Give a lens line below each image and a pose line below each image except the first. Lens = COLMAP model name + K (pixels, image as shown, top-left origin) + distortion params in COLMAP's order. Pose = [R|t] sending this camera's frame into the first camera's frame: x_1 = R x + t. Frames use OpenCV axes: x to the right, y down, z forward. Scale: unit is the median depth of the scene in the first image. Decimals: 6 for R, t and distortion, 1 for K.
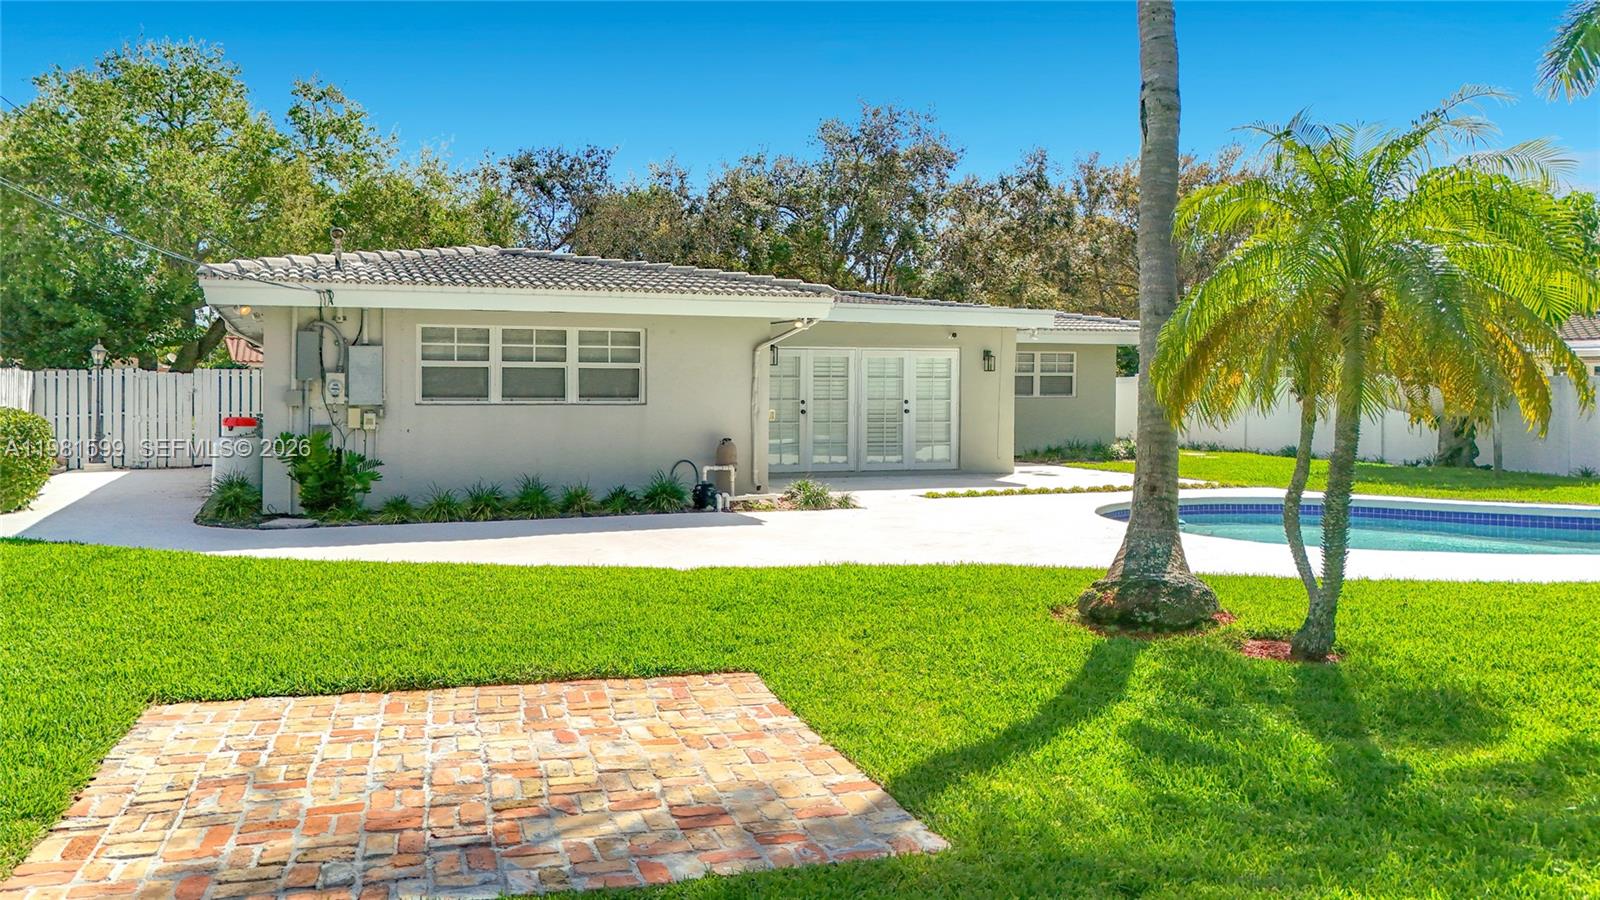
lens RADIAL K [[1200.6, 0, 803.0], [0, 1200.6, 451.0], [0, 0, 1]] dist [0.034996, -0.014269]
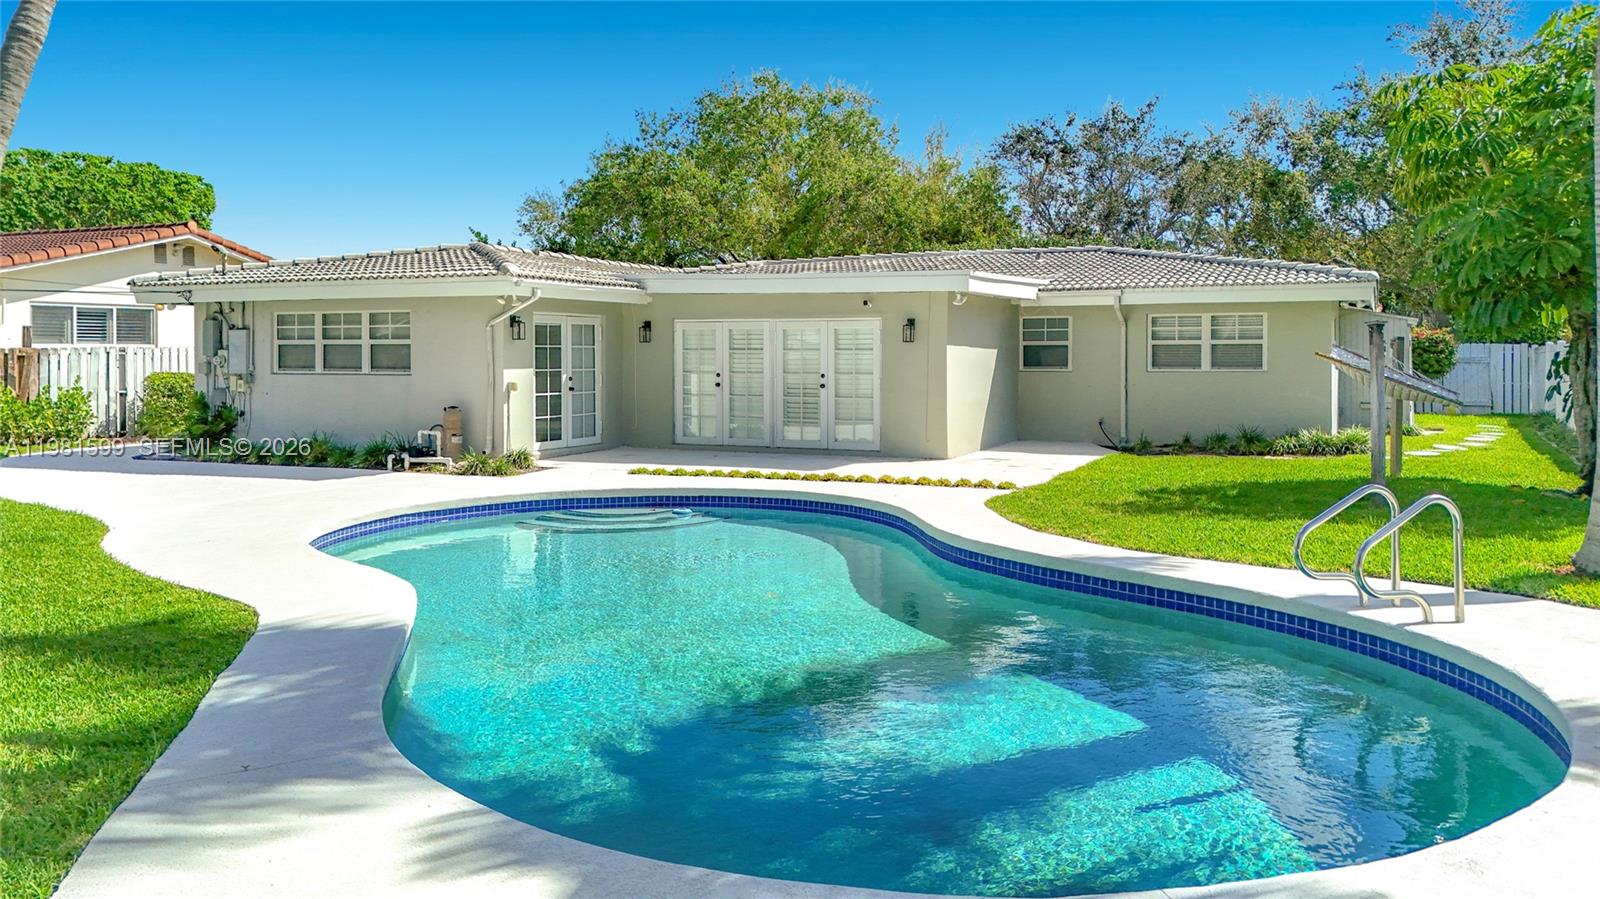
lens RADIAL K [[1200.6, 0, 802.6], [0, 1200.6, 447.6], [0, 0, 1]] dist [0.034996, -0.014269]
pose [[0.696726, 0.047370, -0.715771, 0.764515], [-0.036276, 0.998867, 0.030795, -0.013927], [0.716419, 0.004509, 0.697655, 0.357624]]
